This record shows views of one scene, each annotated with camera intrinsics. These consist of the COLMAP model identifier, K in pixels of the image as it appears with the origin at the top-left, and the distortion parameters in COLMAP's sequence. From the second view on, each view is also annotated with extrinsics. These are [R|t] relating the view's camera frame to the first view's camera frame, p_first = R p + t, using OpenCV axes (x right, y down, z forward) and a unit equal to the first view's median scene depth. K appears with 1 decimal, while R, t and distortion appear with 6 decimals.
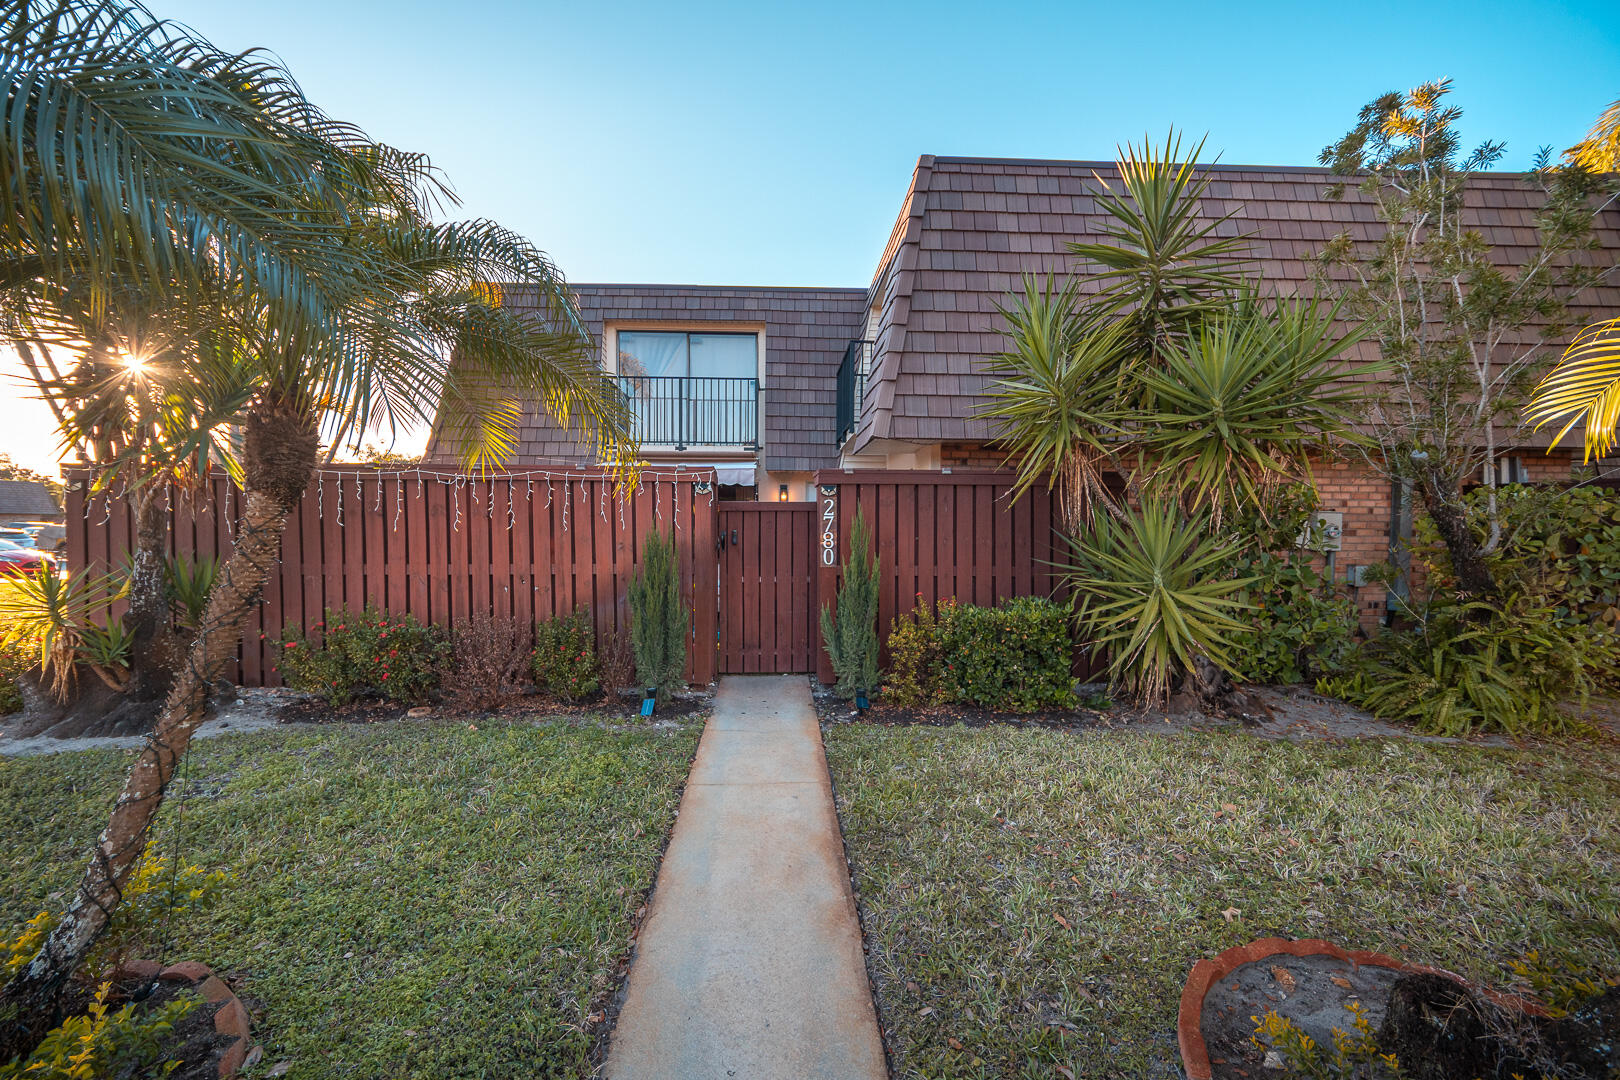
lens RADIAL K [[667.3, 0, 815.9], [0, 667.3, 540.6], [0, 0, 1]] dist [-0.000156, 0.000329]
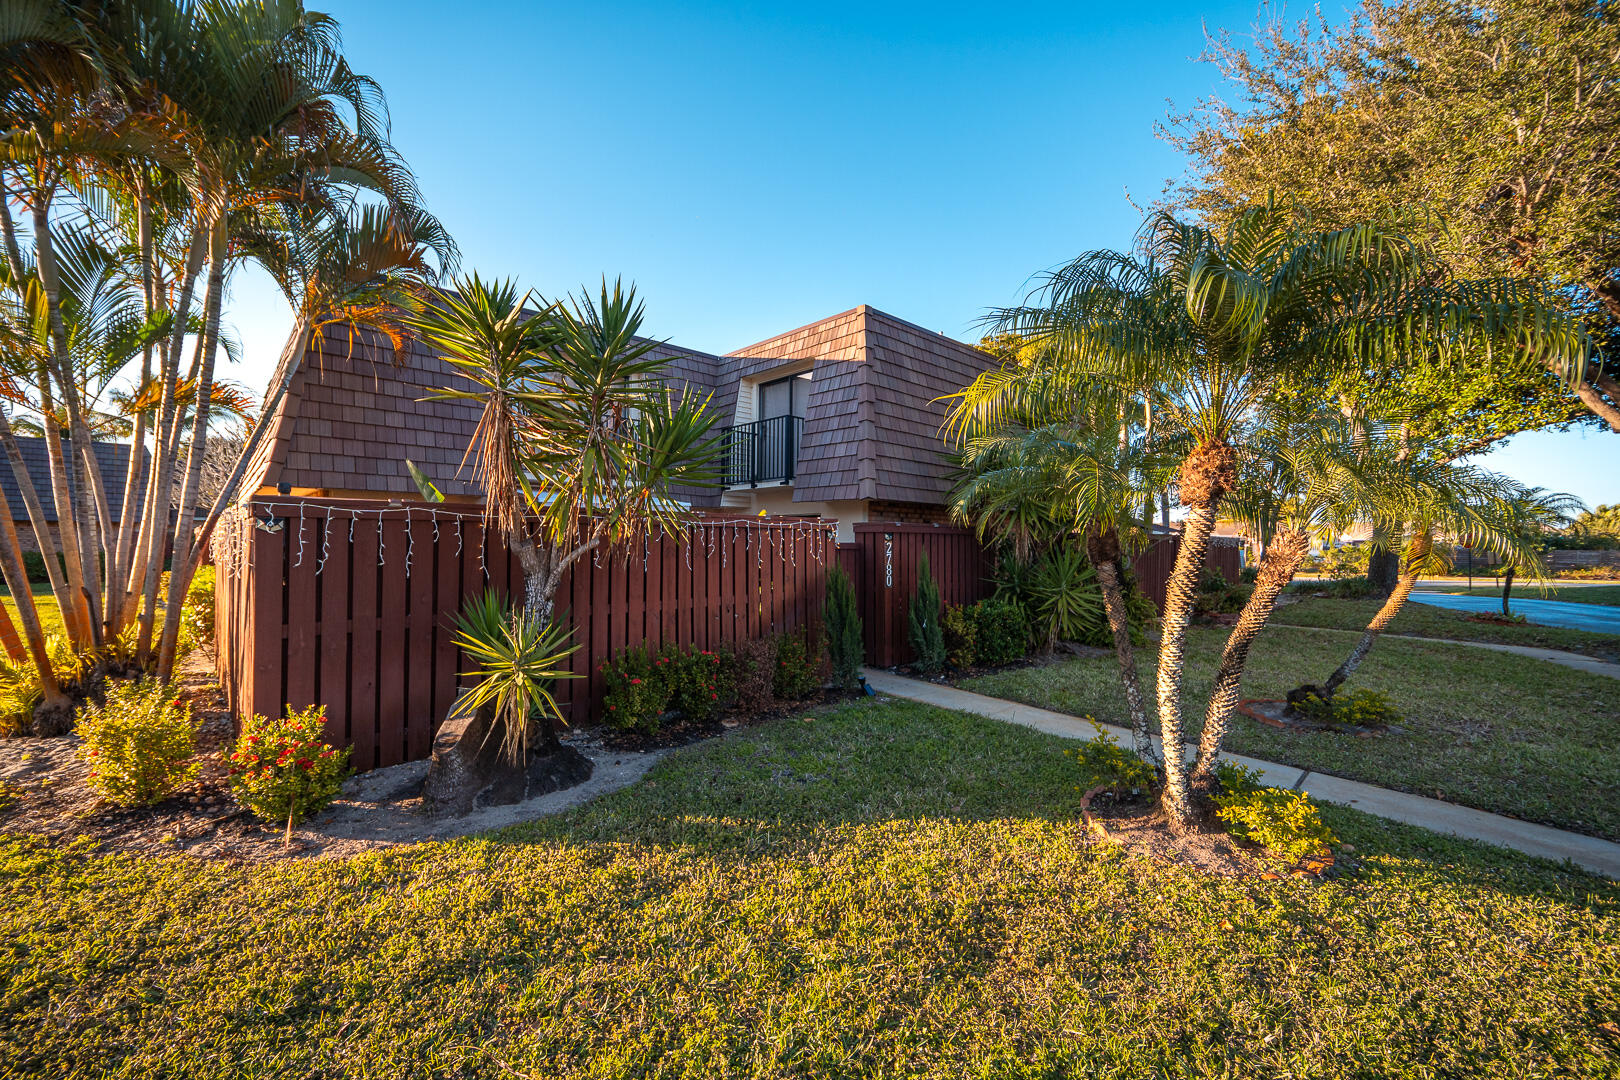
lens RADIAL K [[642.3, 0, 803.9], [0, 642.3, 541.2], [0, 0, 1]] dist [0.000865, 0.000198]
pose [[0.757367, 0.003108, 0.652982, -1.010992], [0.008674, 0.999853, -0.014820, -0.042652], [-0.652932, 0.016888, 0.757228, 0.027998]]
